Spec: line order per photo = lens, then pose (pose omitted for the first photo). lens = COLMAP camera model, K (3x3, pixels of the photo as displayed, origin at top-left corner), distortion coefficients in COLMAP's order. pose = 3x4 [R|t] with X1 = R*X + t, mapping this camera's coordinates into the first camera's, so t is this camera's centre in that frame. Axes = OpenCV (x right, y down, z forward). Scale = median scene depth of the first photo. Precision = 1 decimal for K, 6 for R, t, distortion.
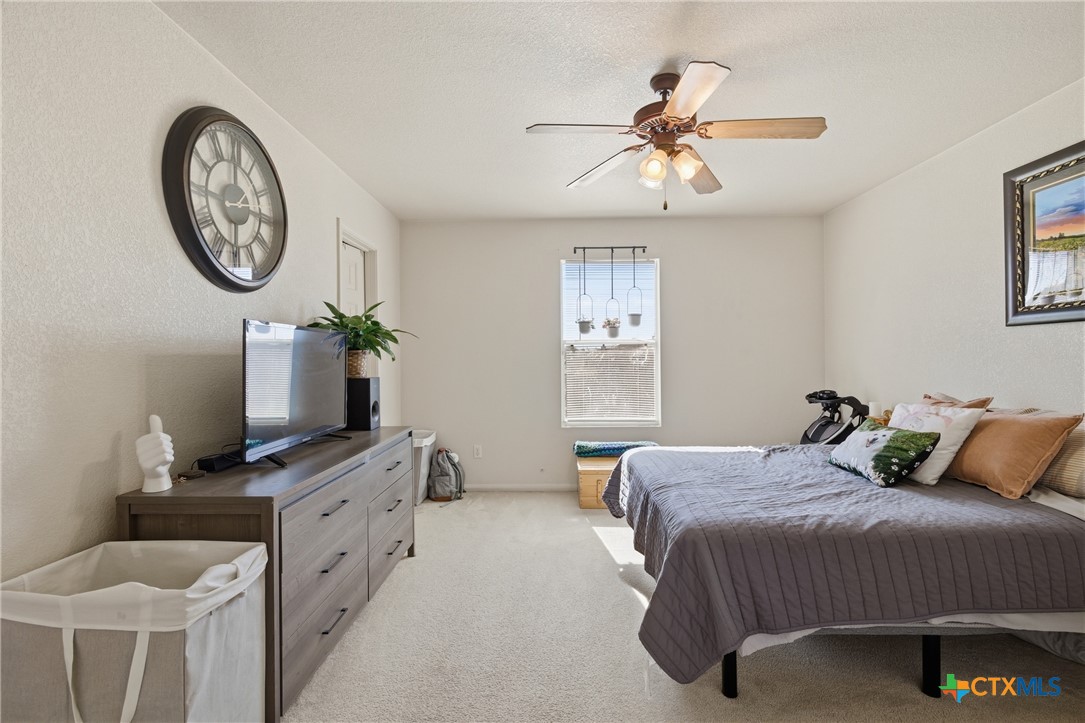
lens RADIAL K [[487.7, 0, 547.9], [0, 487.7, 360.3], [0, 0, 1]] dist [-0.004057, 0.000552]
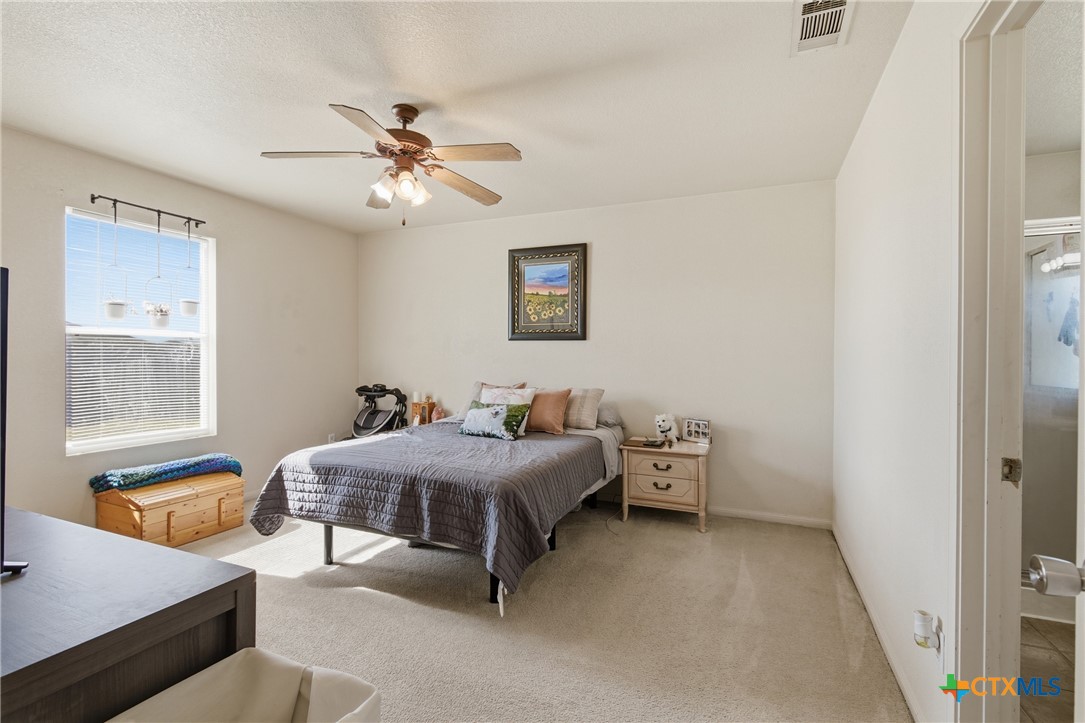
lens RADIAL K [[487.7, 0, 553.6], [0, 487.7, 359.3], [0, 0, 1]] dist [-0.004057, 0.000552]
pose [[0.379513, 0.007399, 0.925157, -0.672093], [-0.009211, 0.999949, -0.004218, 0.001273], [-0.925141, -0.006921, 0.379562, 0.254383]]
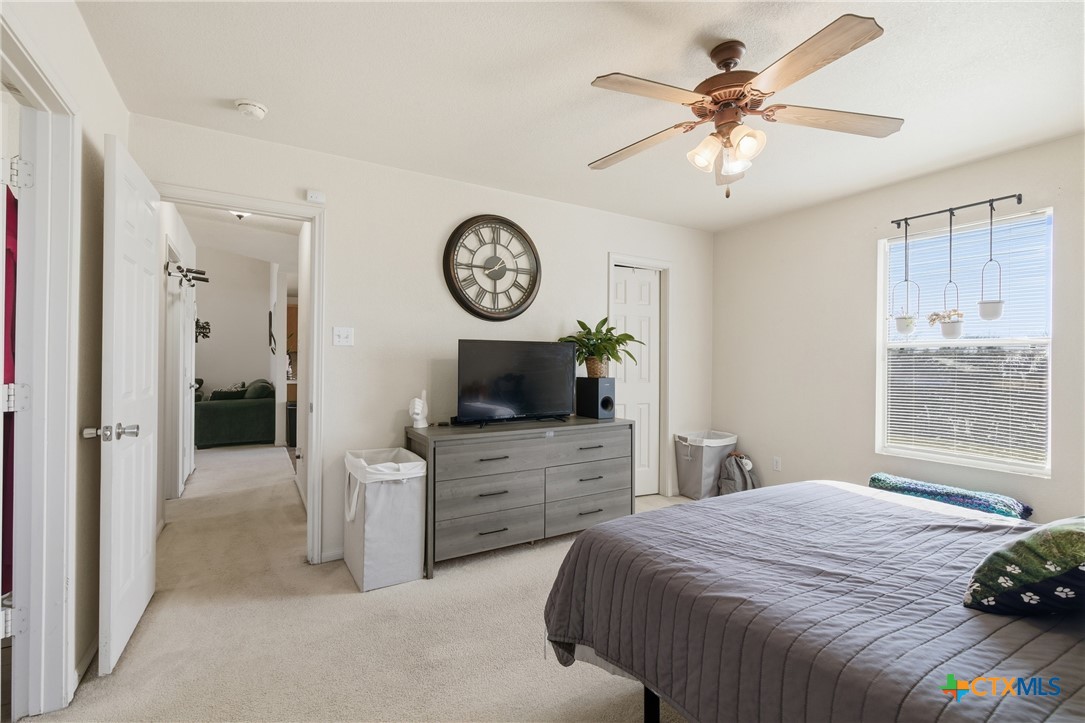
lens RADIAL K [[487.7, 0, 545.9], [0, 487.7, 358.6], [0, 0, 1]] dist [-0.004057, 0.000552]
pose [[0.532180, 0.007335, -0.846599, 0.819400], [-0.013441, 0.999910, 0.000215, -0.015777], [0.846524, 0.011265, 0.532231, 0.262882]]
